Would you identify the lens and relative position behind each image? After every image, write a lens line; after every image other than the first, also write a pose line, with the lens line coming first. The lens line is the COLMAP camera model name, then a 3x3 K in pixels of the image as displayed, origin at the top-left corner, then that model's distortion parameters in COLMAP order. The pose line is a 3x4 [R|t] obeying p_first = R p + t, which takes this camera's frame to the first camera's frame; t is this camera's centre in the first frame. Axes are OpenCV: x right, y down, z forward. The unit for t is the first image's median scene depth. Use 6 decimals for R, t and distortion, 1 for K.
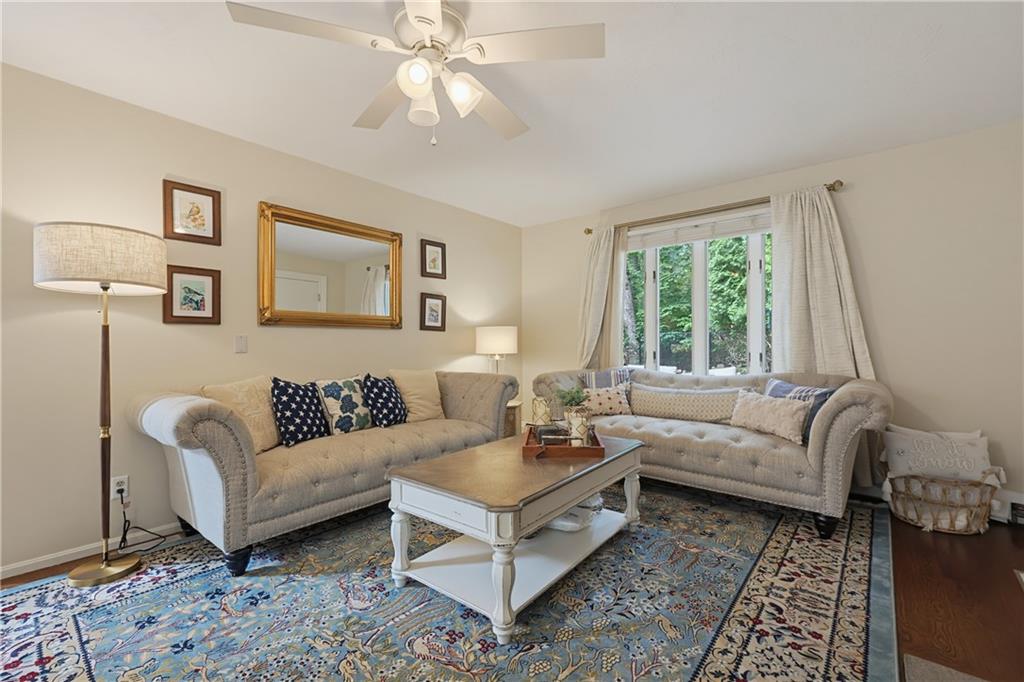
lens RADIAL K [[445.8, 0, 510.1], [0, 445.8, 344.3], [0, 0, 1]] dist [-0.001389, -0.000004]
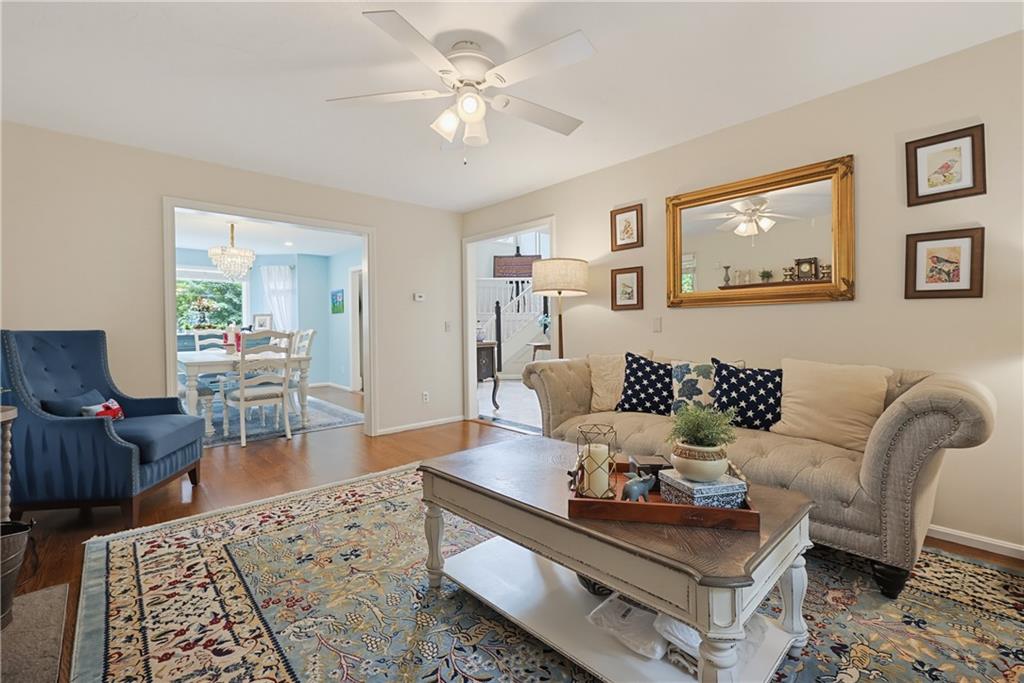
lens RADIAL K [[445.8, 0, 502.9], [0, 445.8, 324.0], [0, 0, 1]] dist [-0.001389, -0.000004]
pose [[-0.157389, -0.001808, -0.987535, 0.658962], [0.005823, 0.999979, -0.002759, -0.001288], [0.987520, -0.006185, -0.157375, 0.816617]]
